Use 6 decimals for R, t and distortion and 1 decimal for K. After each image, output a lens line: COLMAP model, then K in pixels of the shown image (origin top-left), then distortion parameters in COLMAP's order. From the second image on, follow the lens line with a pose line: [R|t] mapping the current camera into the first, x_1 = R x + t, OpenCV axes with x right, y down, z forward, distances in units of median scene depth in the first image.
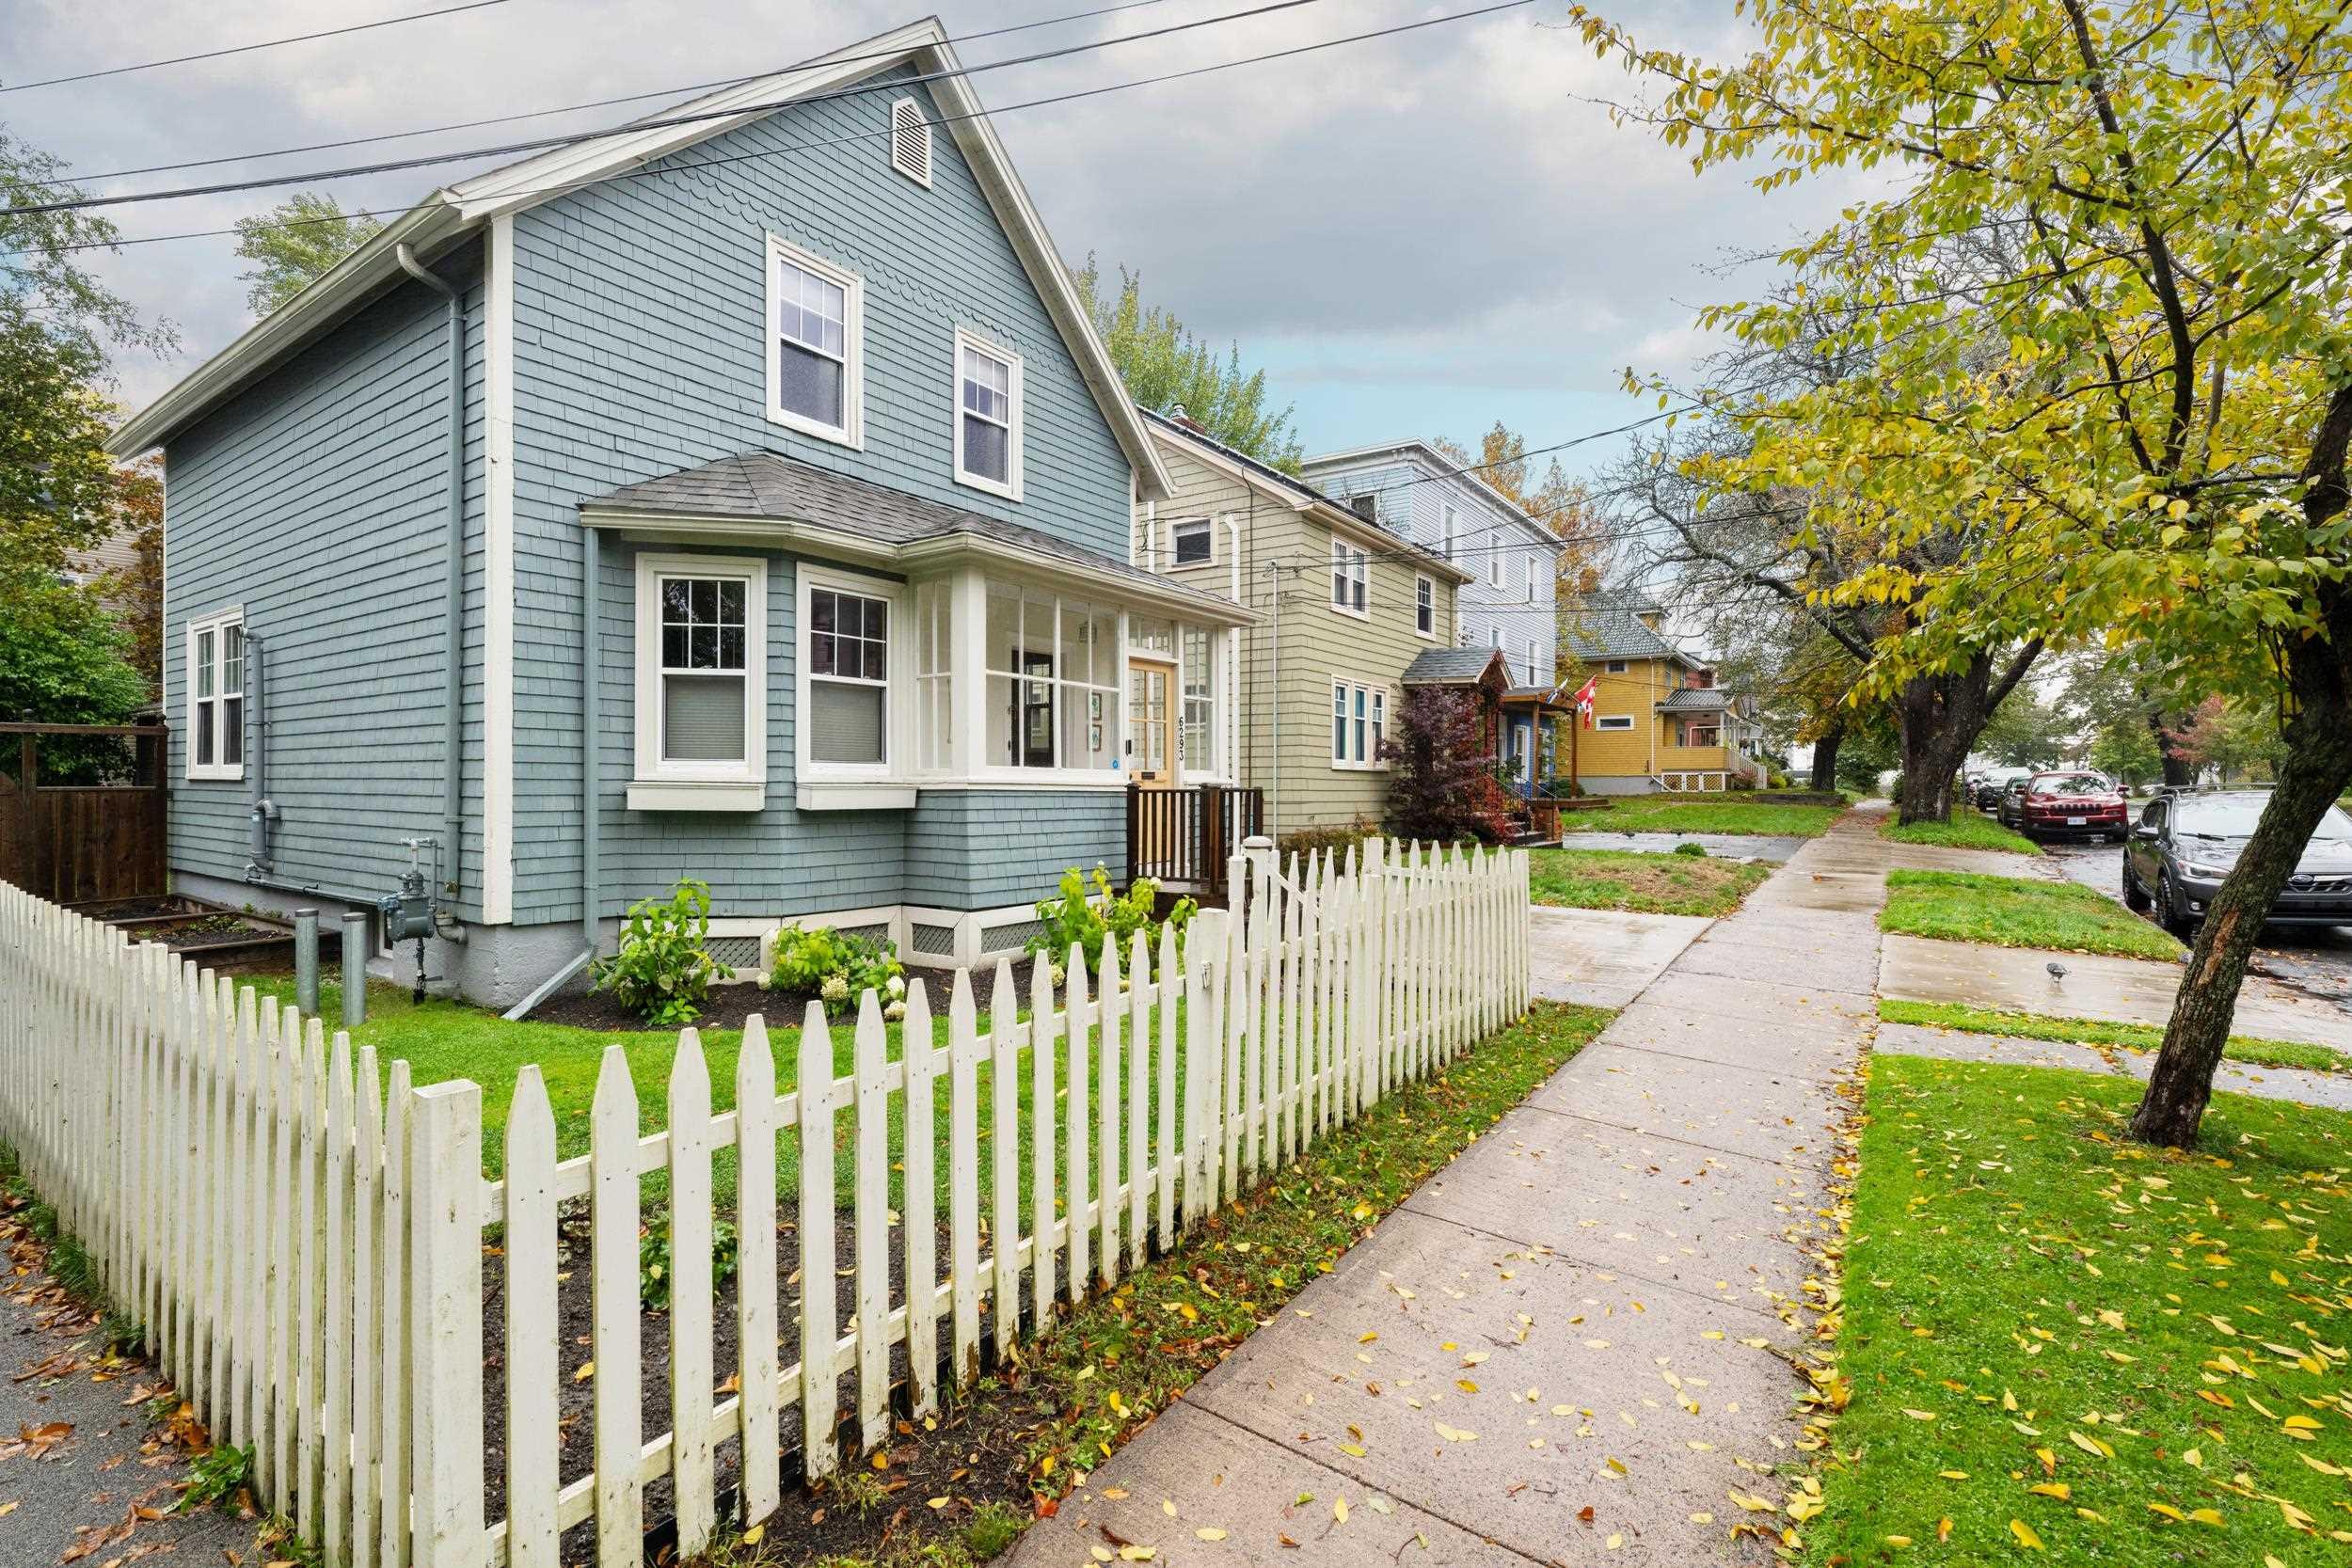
lens RADIAL K [[1066.8, 0, 1172.5], [0, 1066.8, 780.2], [0, 0, 1]] dist [-0.000301, 0.000558]
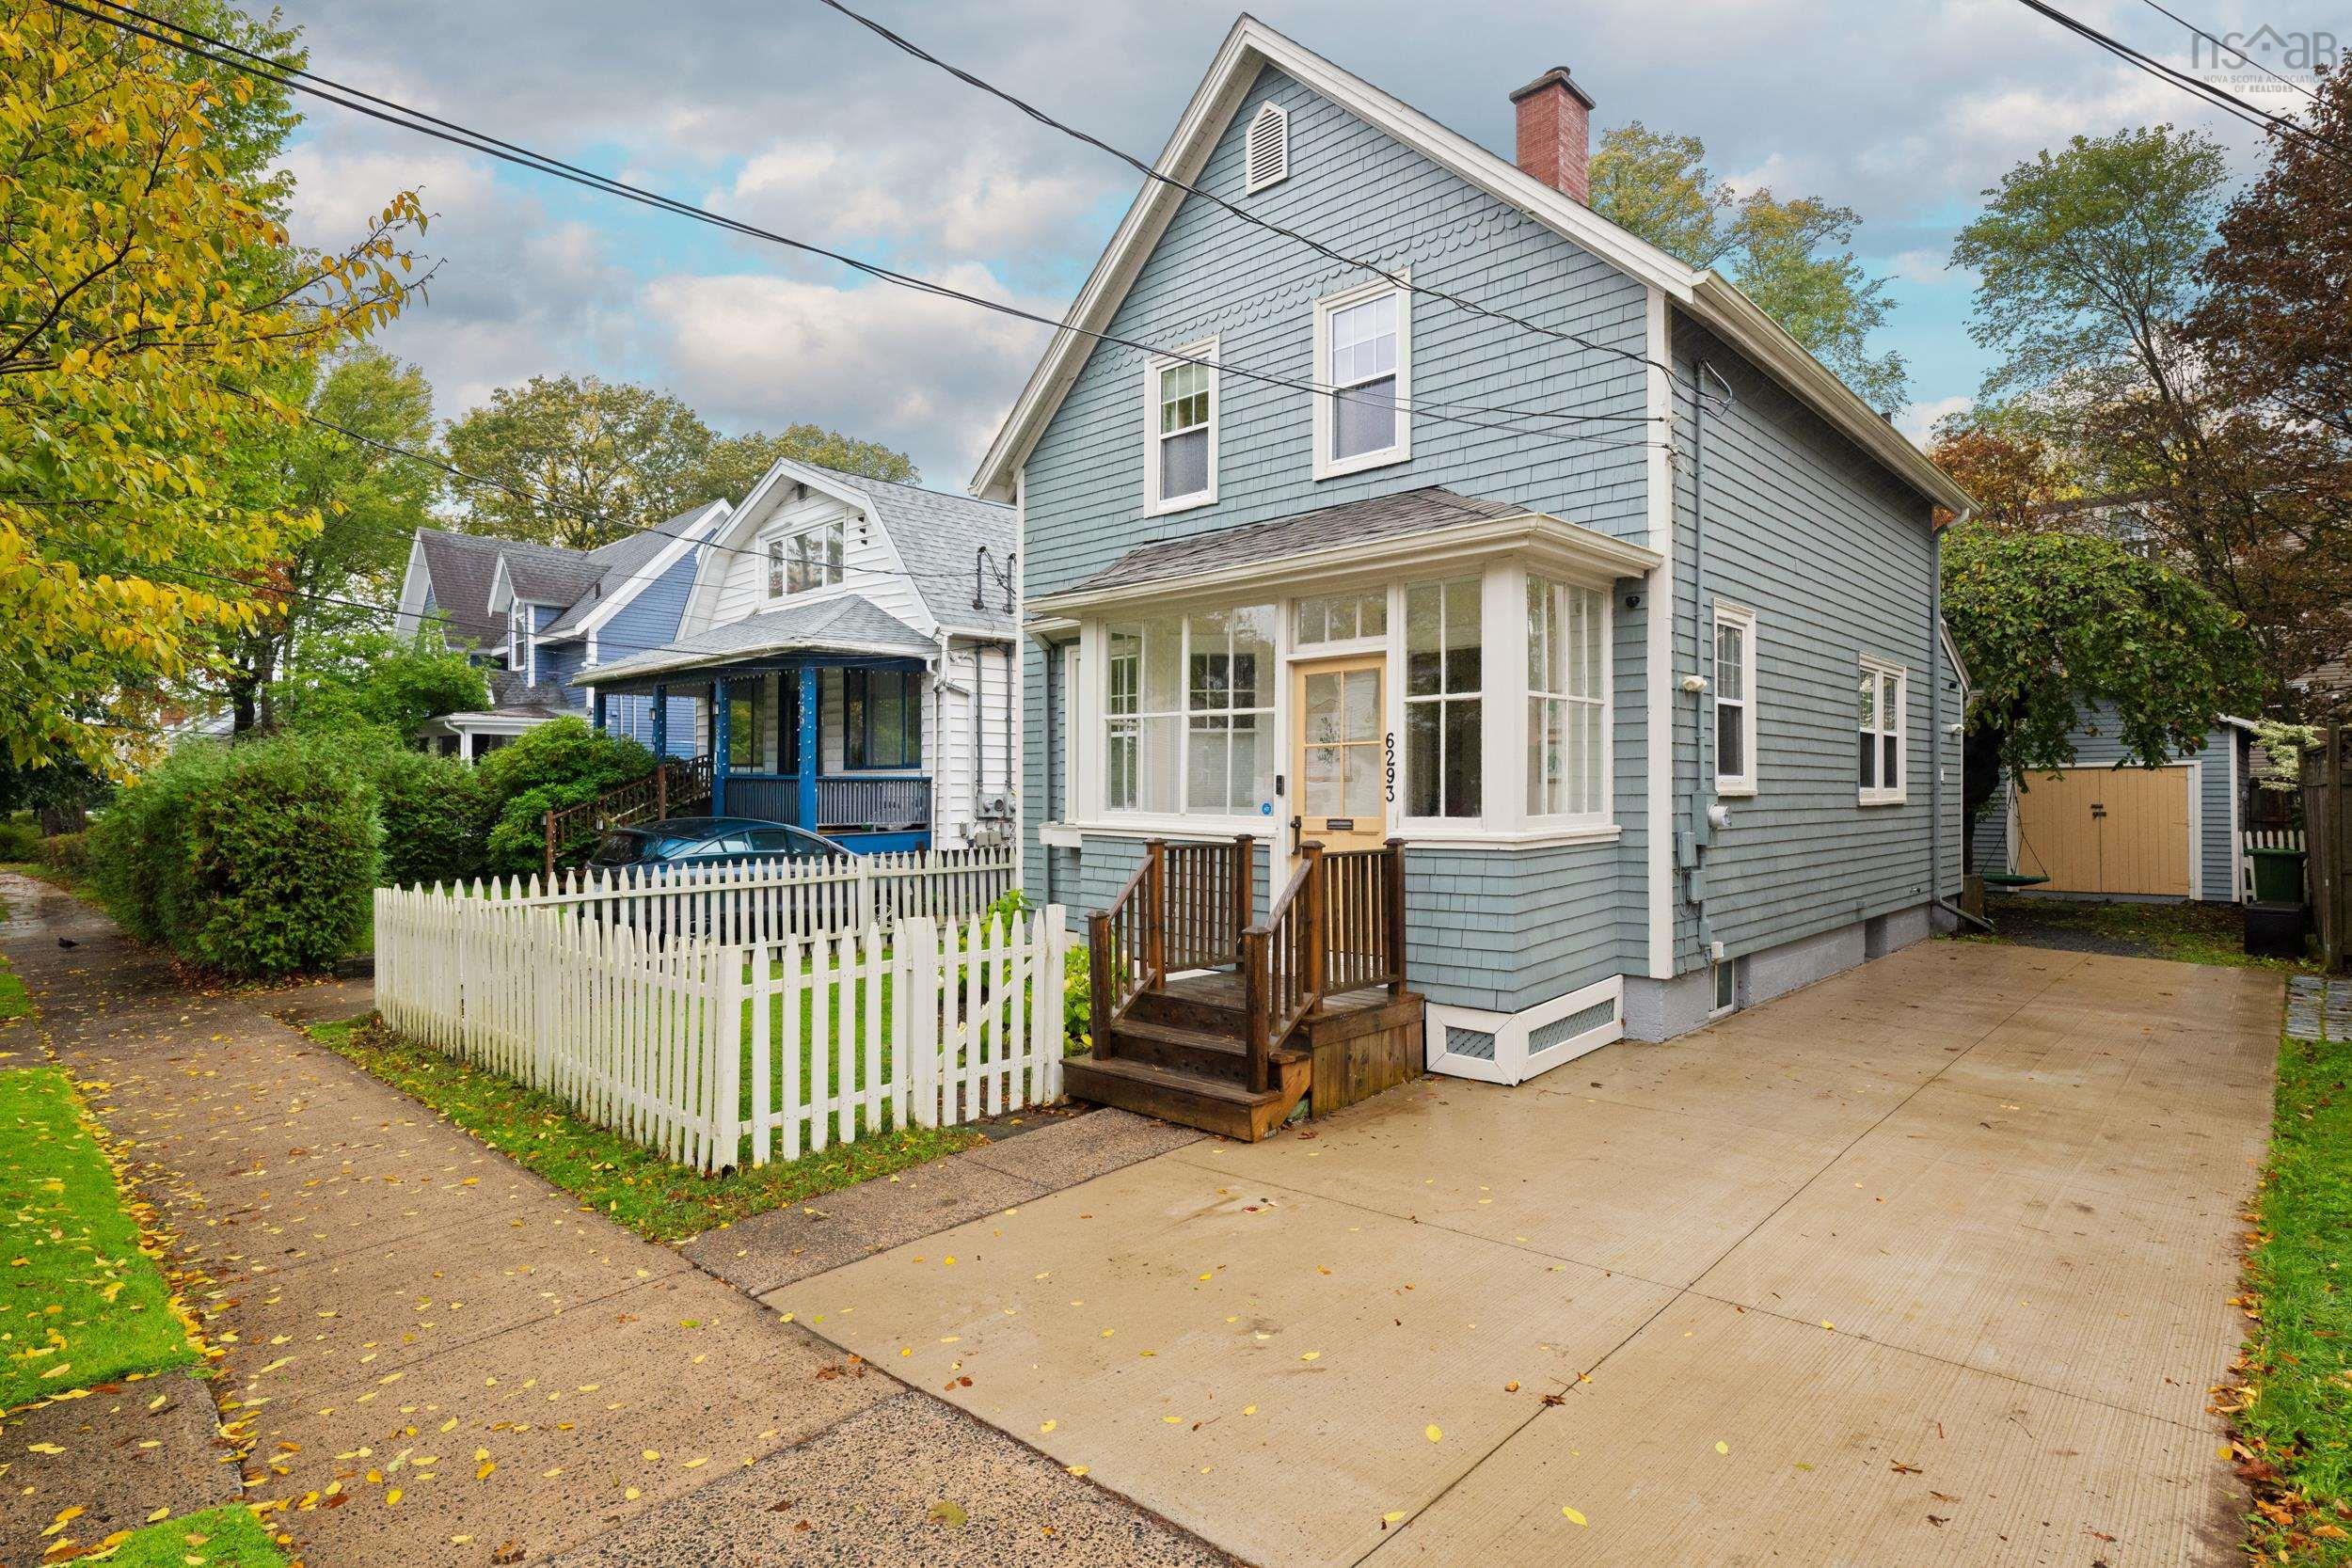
lens RADIAL K [[1170.2, 0, 1190.7], [0, 1170.2, 782.9], [0, 0, 1]] dist [0.003149, 0.000248]
pose [[-0.149498, -0.008502, -0.988725, 0.854462], [0.003416, 0.999953, -0.009115, -0.028060], [0.988756, -0.004740, -0.149462, 1.176544]]
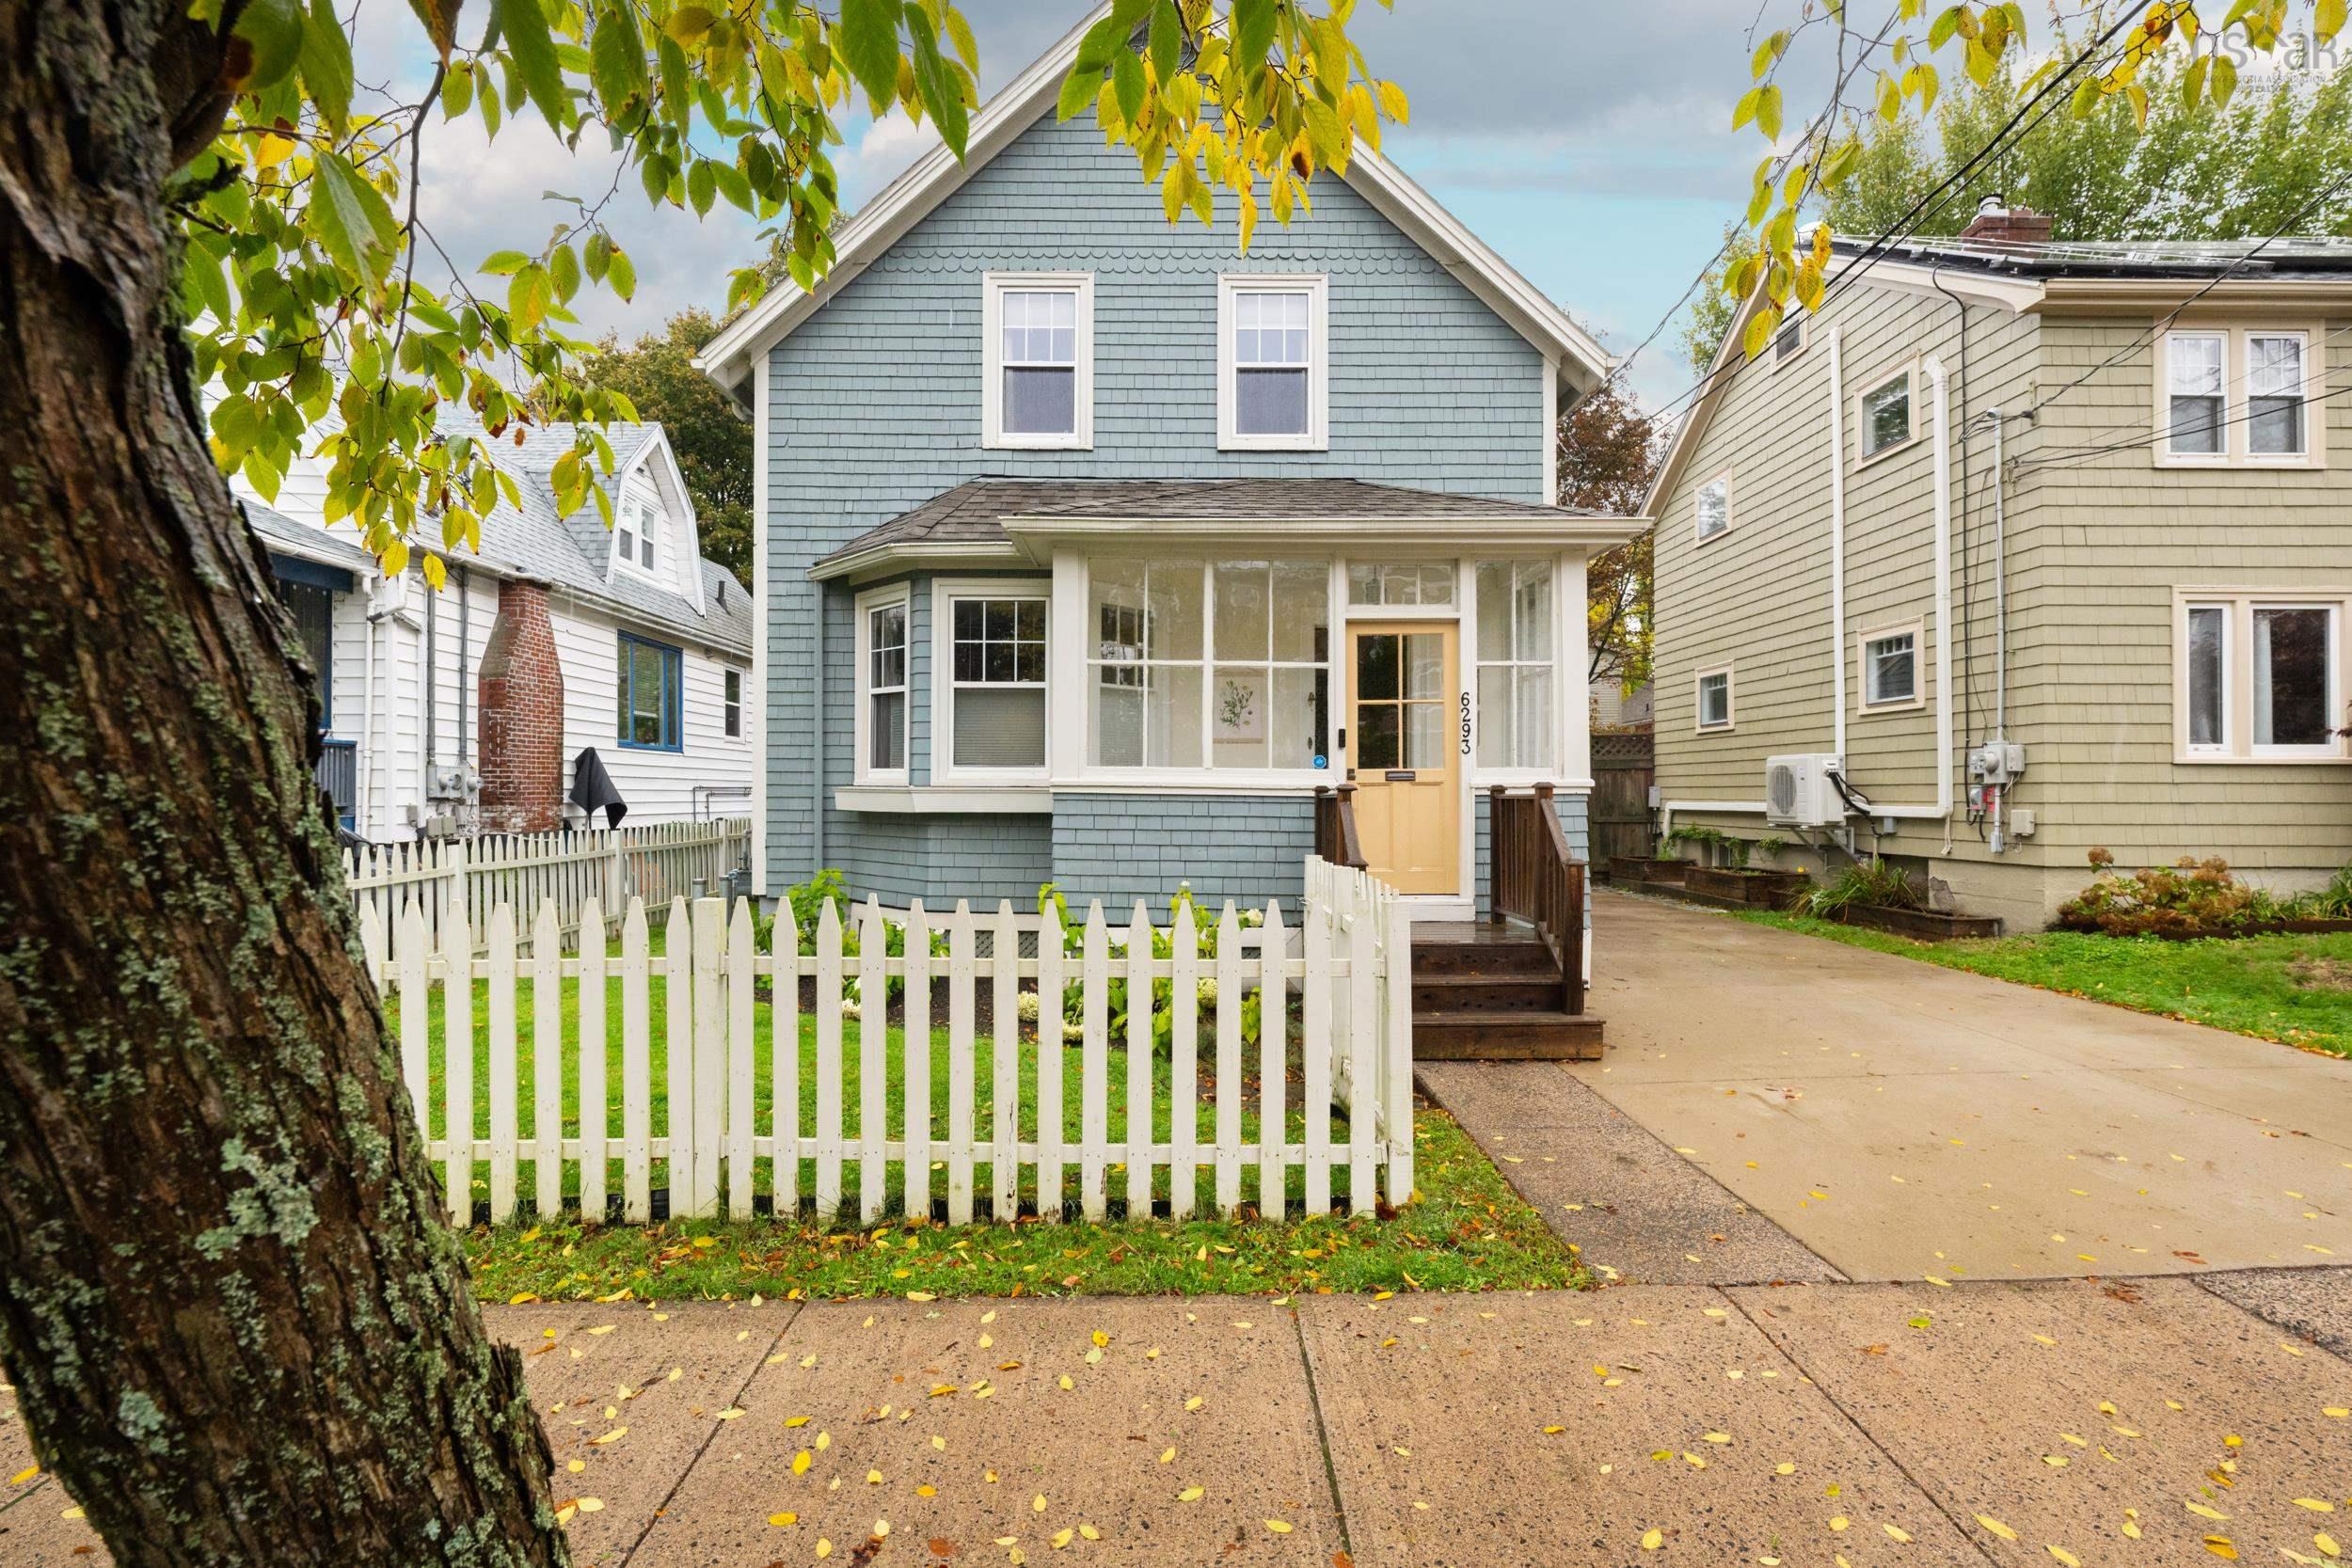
lens RADIAL K [[1066.8, 0, 1174.7], [0, 1066.8, 787.1], [0, 0, 1]] dist [-0.000301, 0.000558]
pose [[0.567733, -0.007211, -0.823181, 0.573737], [0.002353, 0.999972, -0.007137, 0.009760], [0.823210, 0.002115, 0.567734, 0.522075]]
